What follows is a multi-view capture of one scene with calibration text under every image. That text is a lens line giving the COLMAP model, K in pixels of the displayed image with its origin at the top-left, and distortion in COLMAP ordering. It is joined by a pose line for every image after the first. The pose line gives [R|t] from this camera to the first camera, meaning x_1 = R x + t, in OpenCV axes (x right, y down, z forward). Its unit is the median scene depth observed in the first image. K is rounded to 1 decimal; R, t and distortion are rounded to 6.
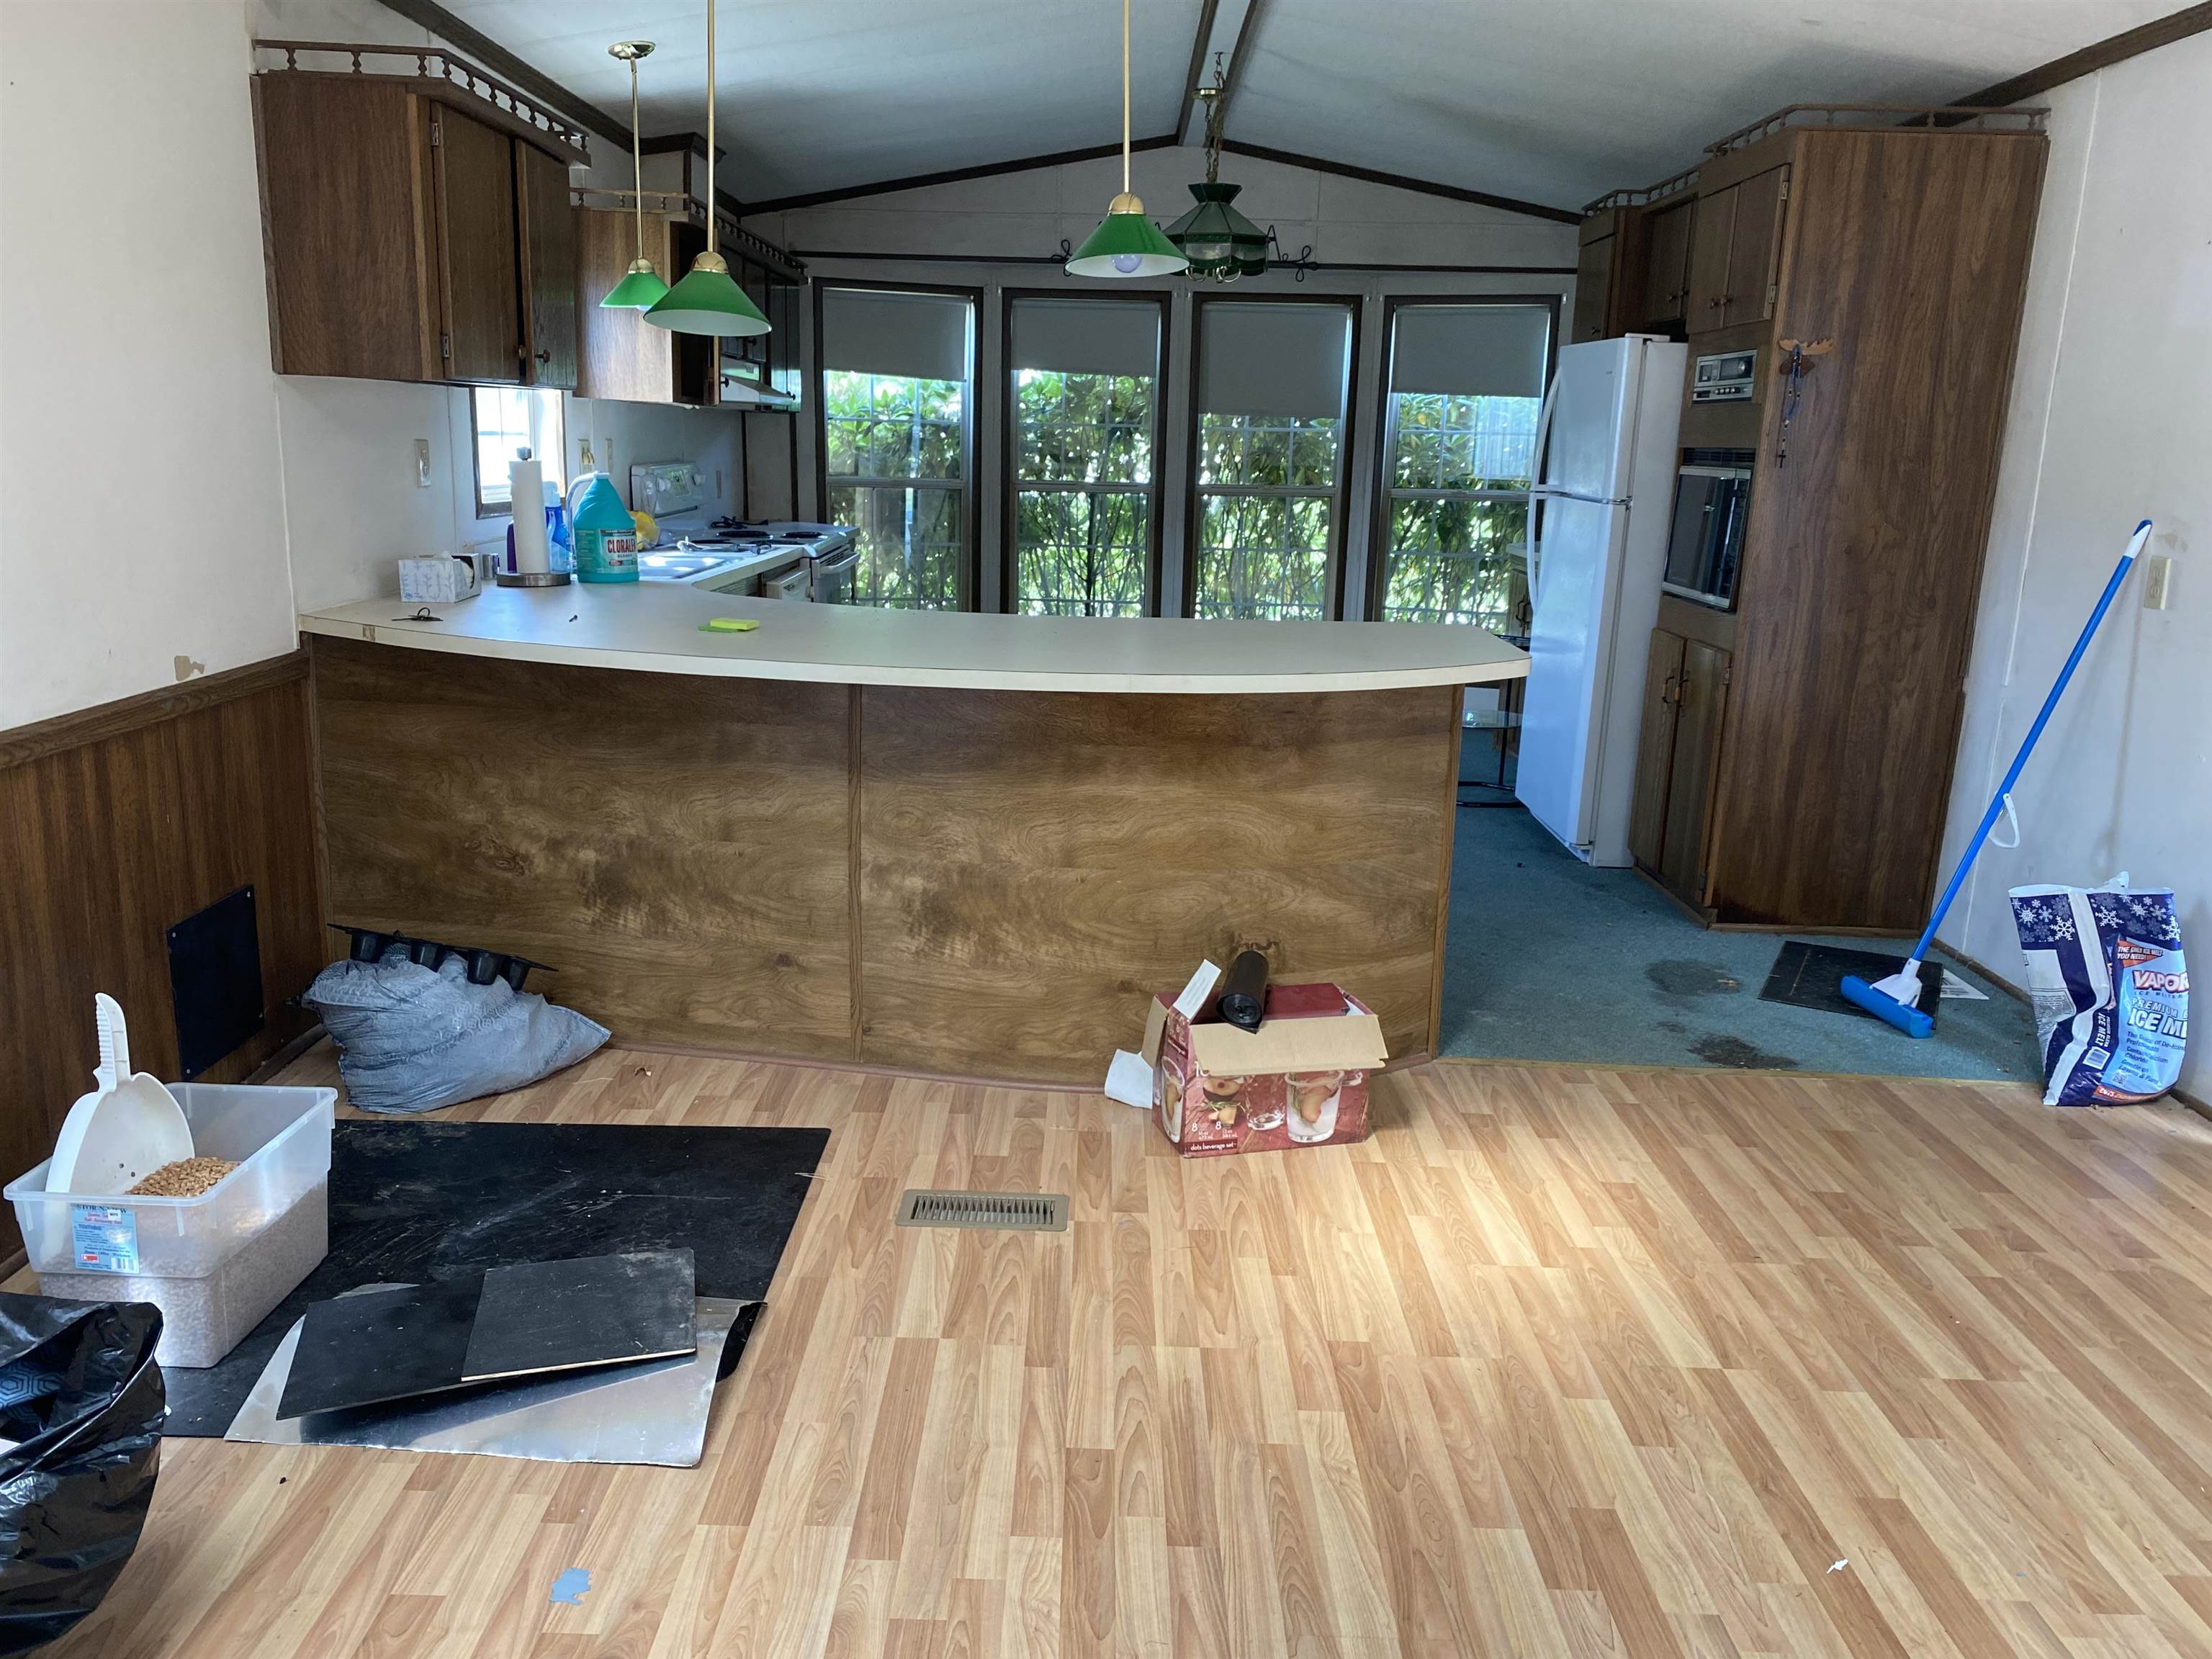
lens RADIAL K [[1679.5, 0, 1083.3], [0, 1679.5, 826.8], [0, 0, 1]] dist [0.027029, -0.037678]
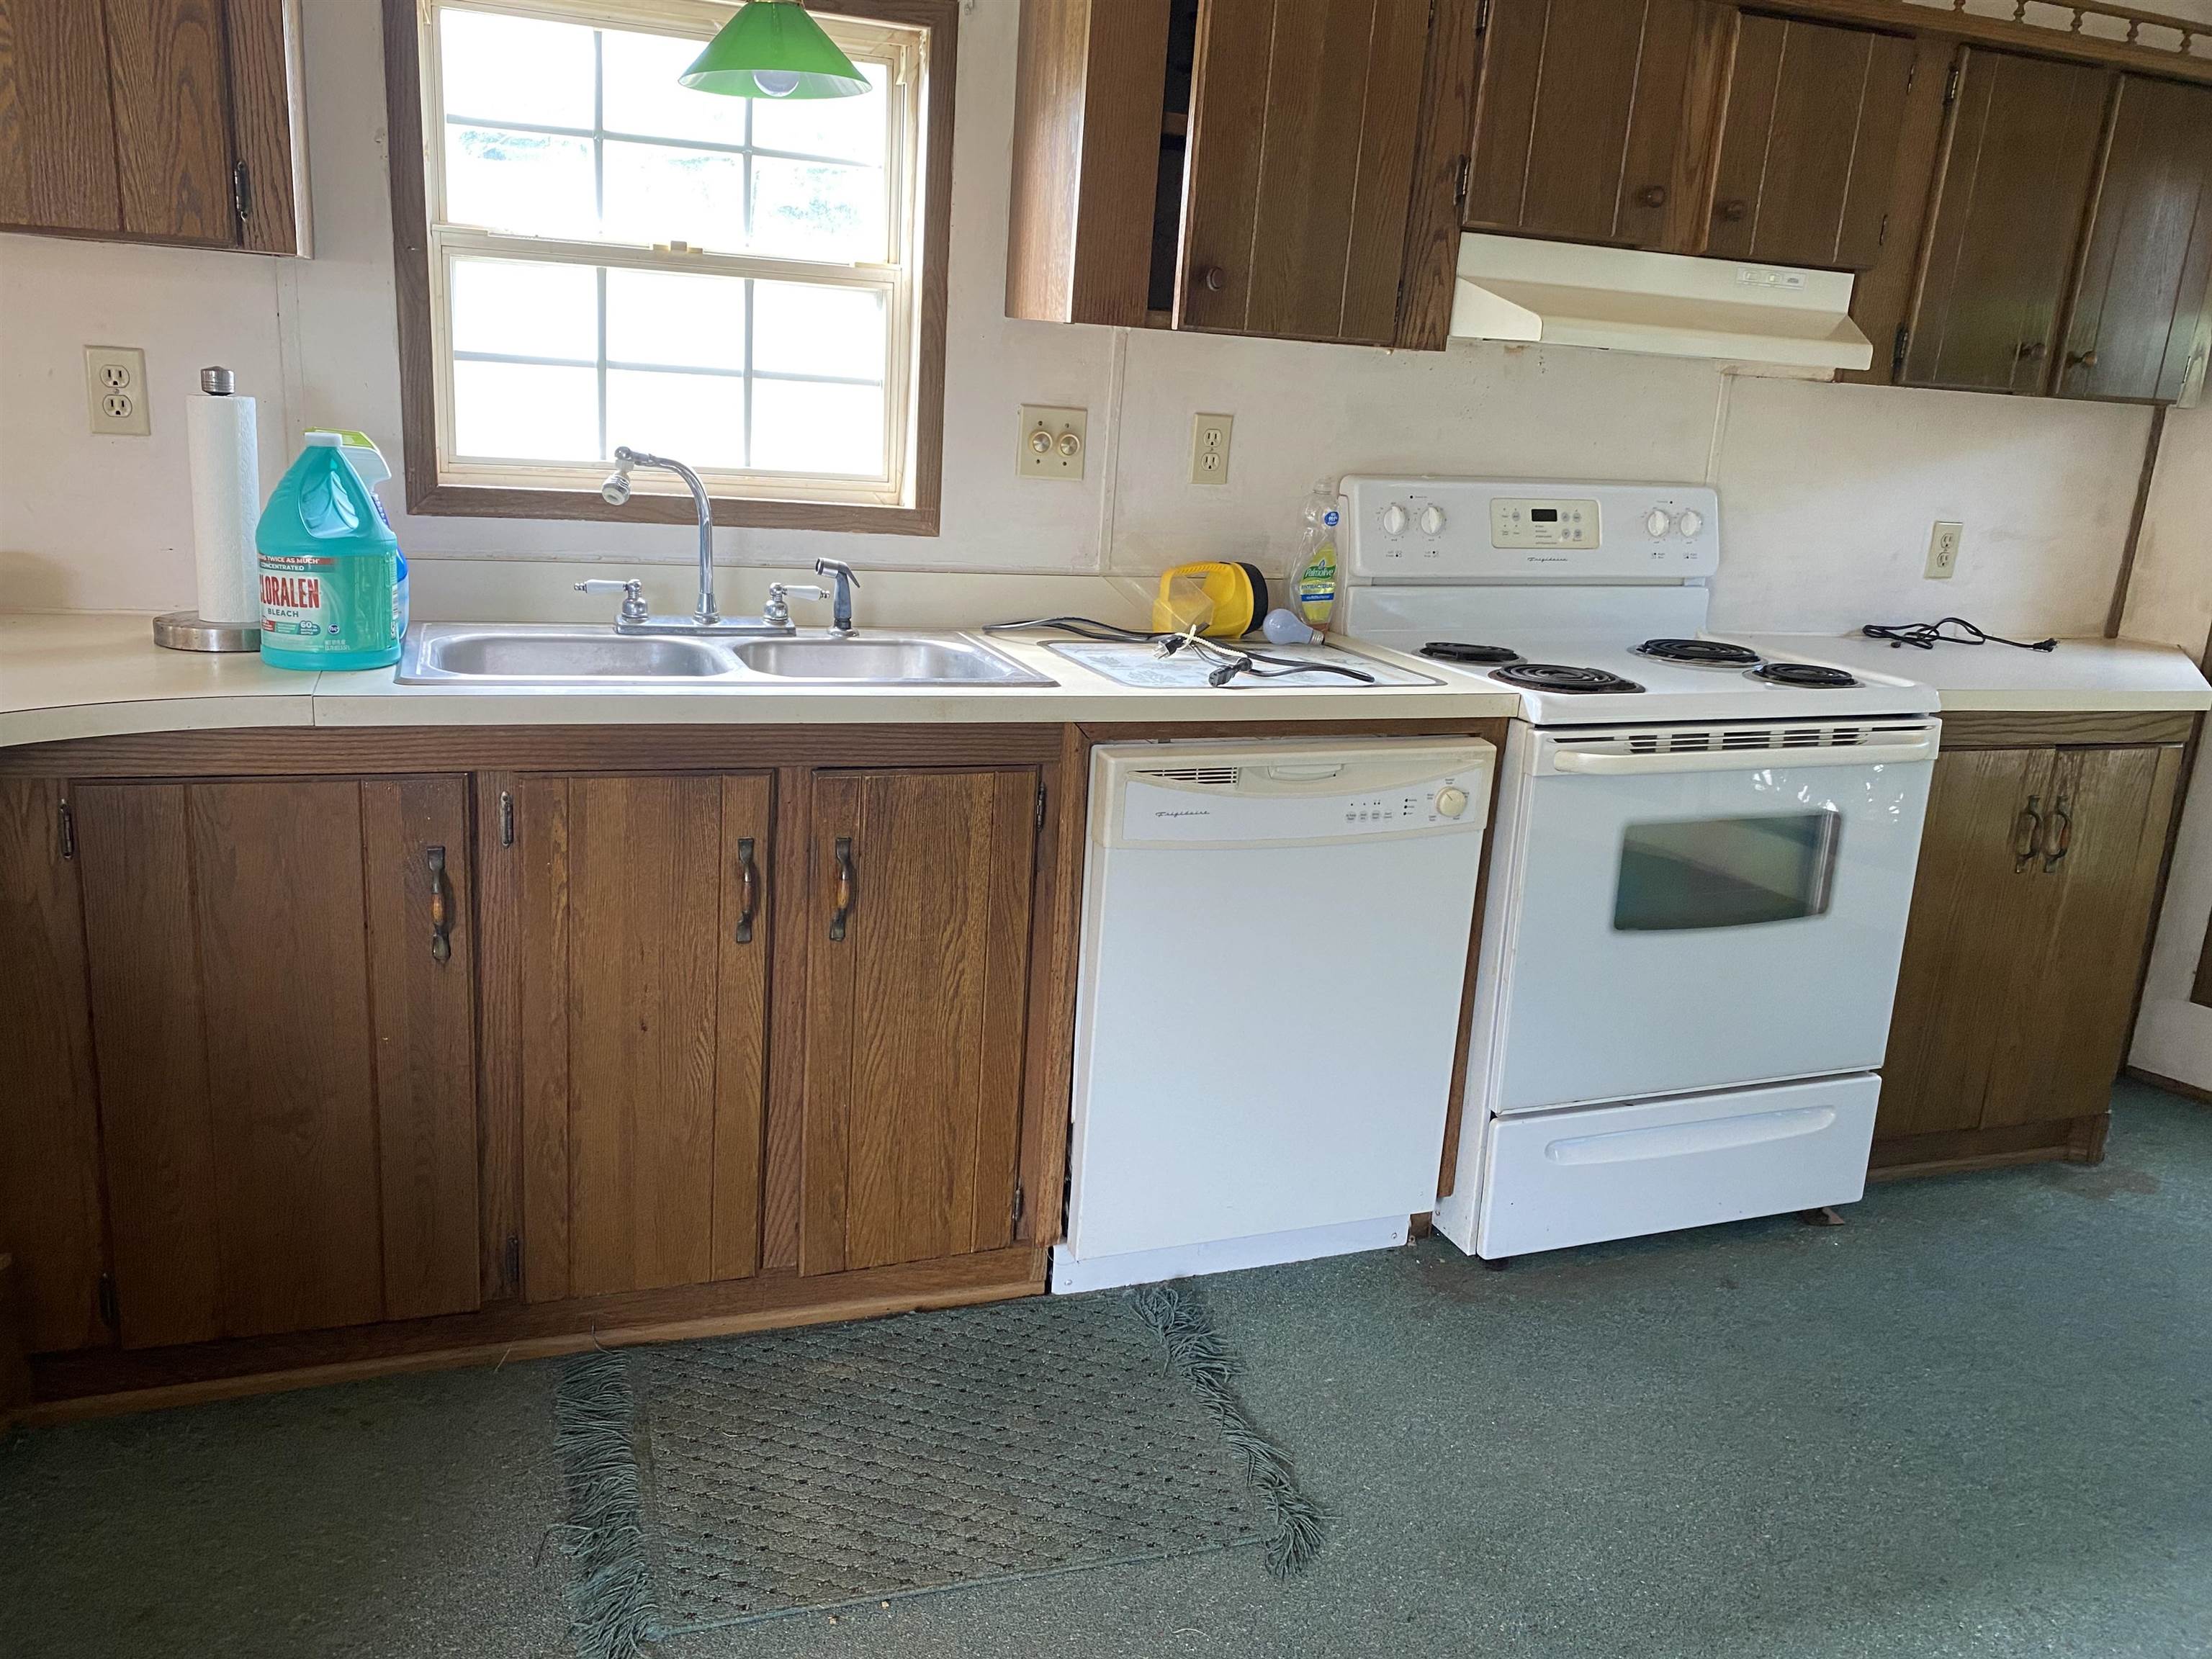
lens RADIAL K [[1679.5, 0, 1106.1], [0, 1679.5, 810.0], [0, 0, 1]] dist [0.027029, -0.037678]
pose [[0.362550, 0.238949, -0.900812, 0.278893], [-0.265980, 0.952902, 0.145717, -0.288833], [0.893204, 0.186768, 0.409030, 1.252561]]
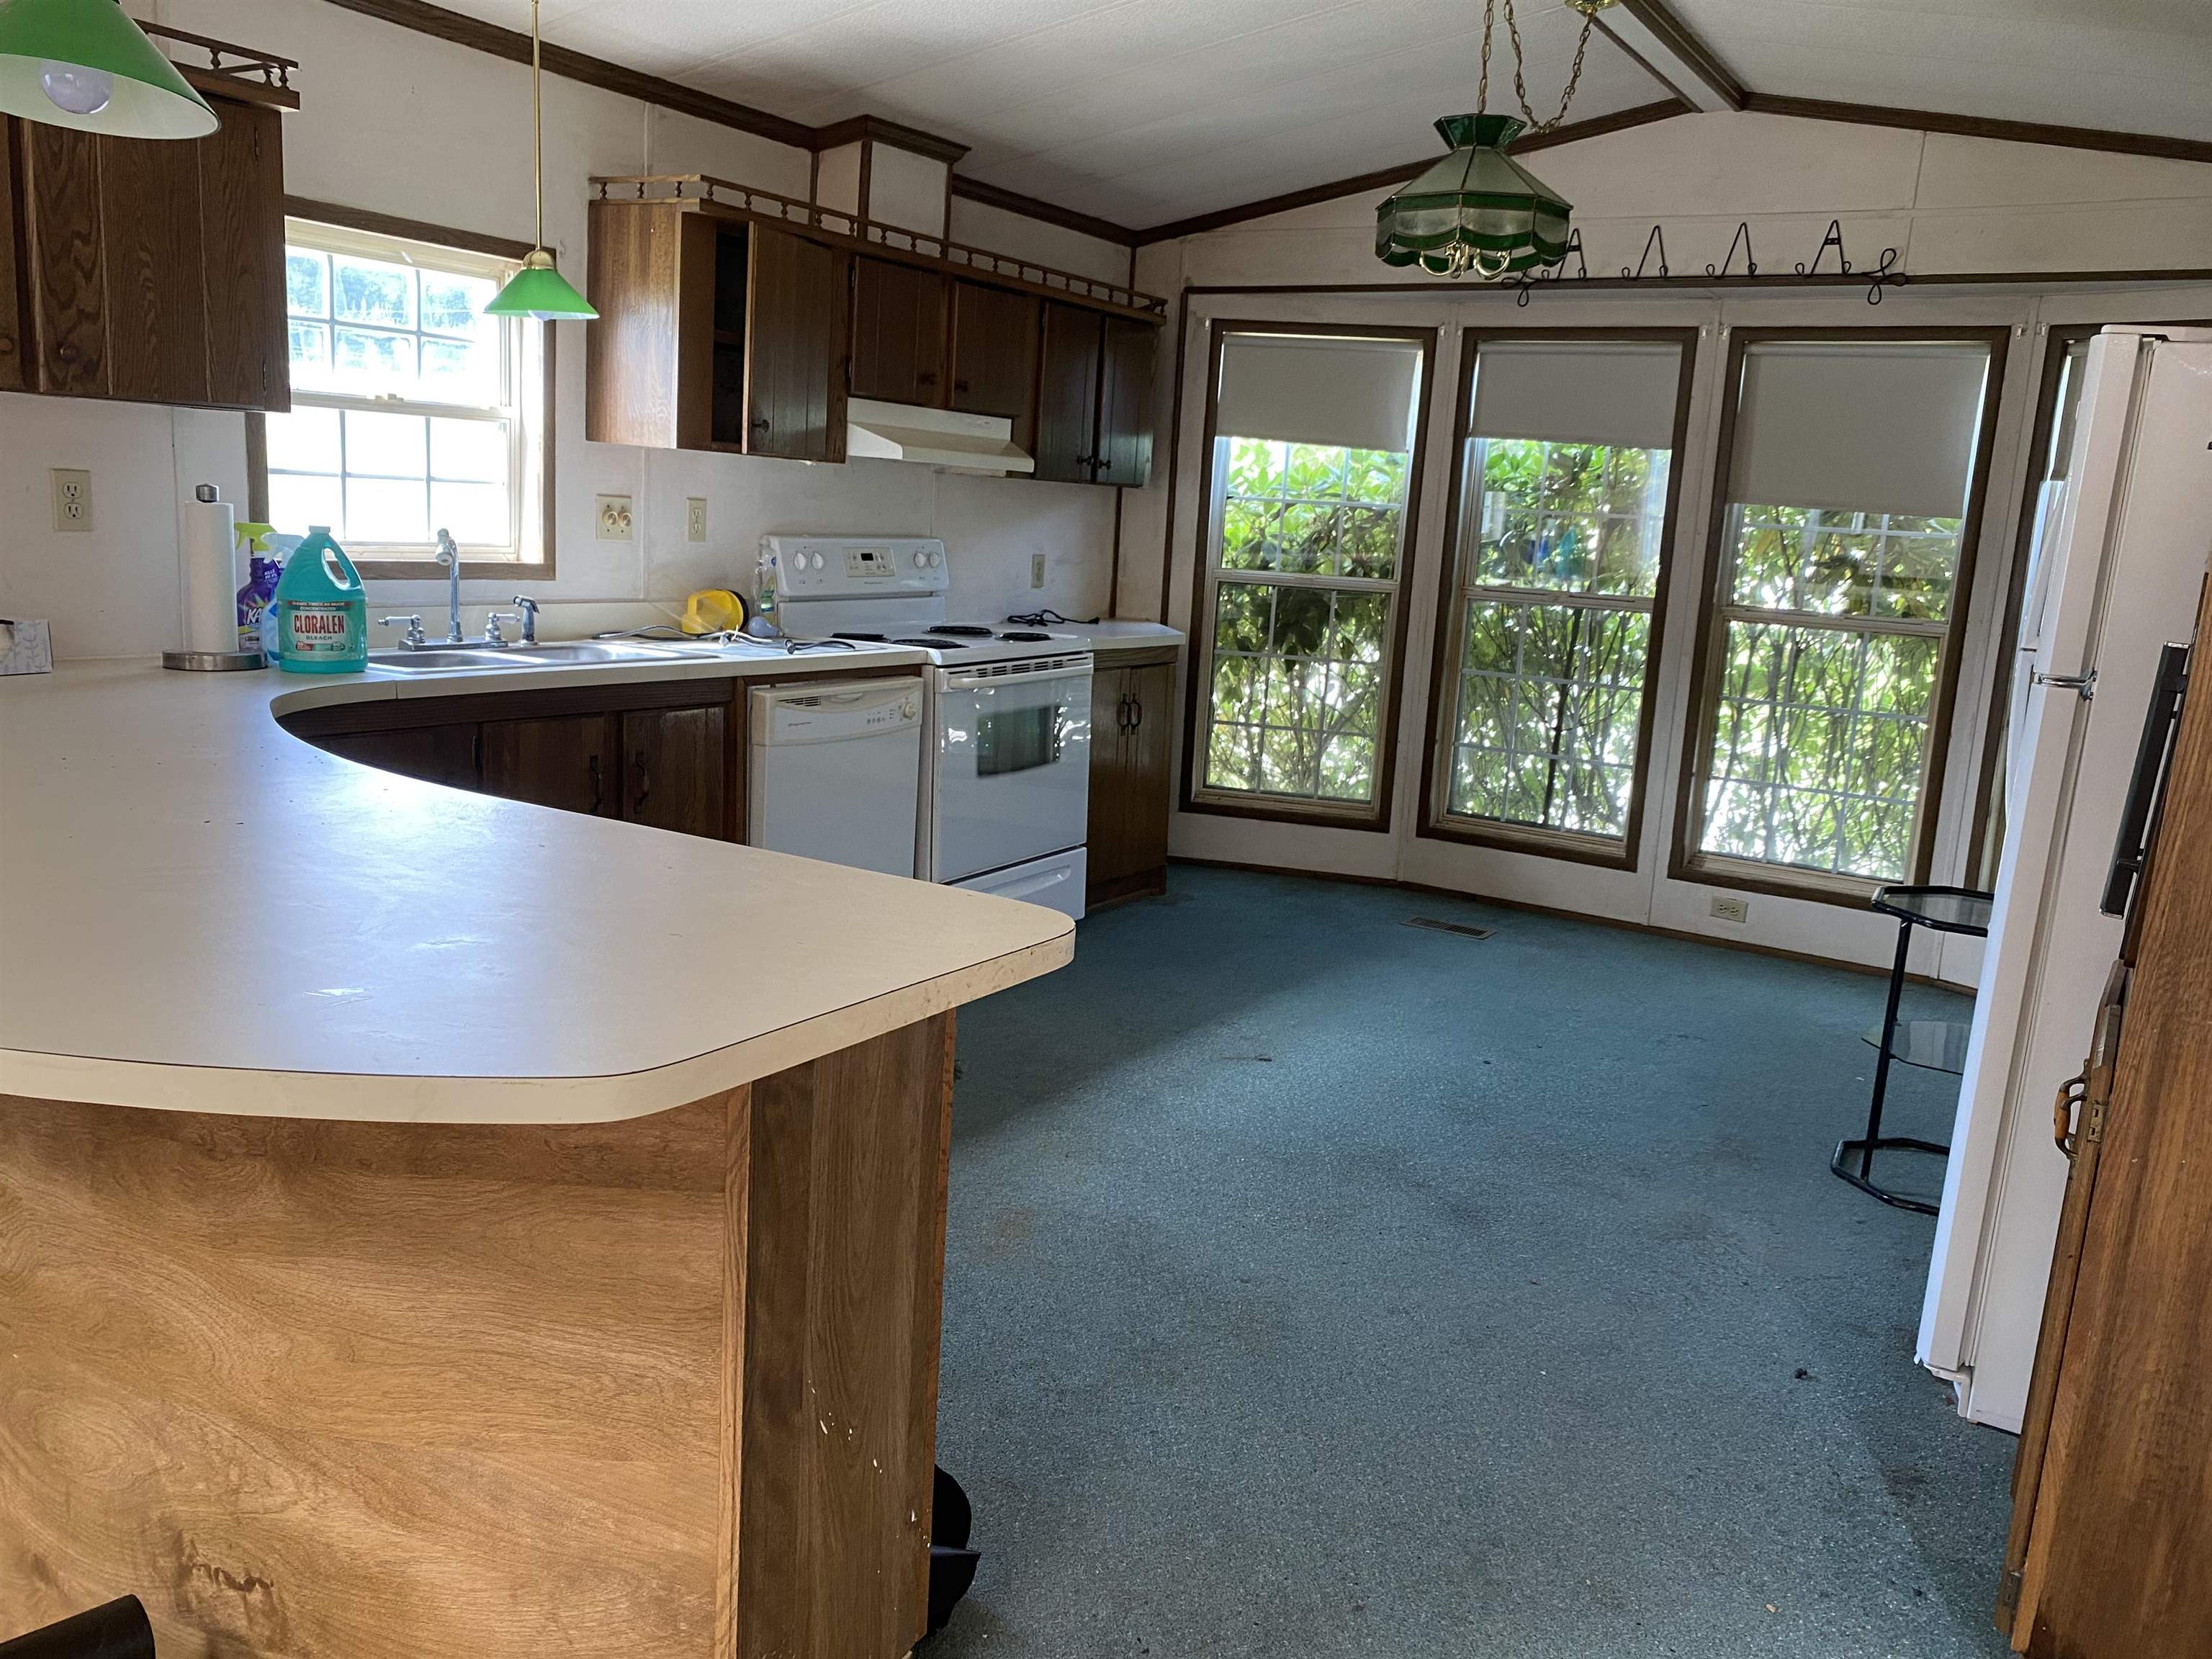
lens RADIAL K [[1679.5, 0, 1104.3], [0, 1679.5, 832.2], [0, 0, 1]] dist [0.027029, -0.037678]
pose [[0.854401, 0.127583, -0.503707, 0.477175], [-0.156508, 0.987558, -0.015336, -0.146545], [0.495483, 0.091937, 0.863738, 0.670038]]
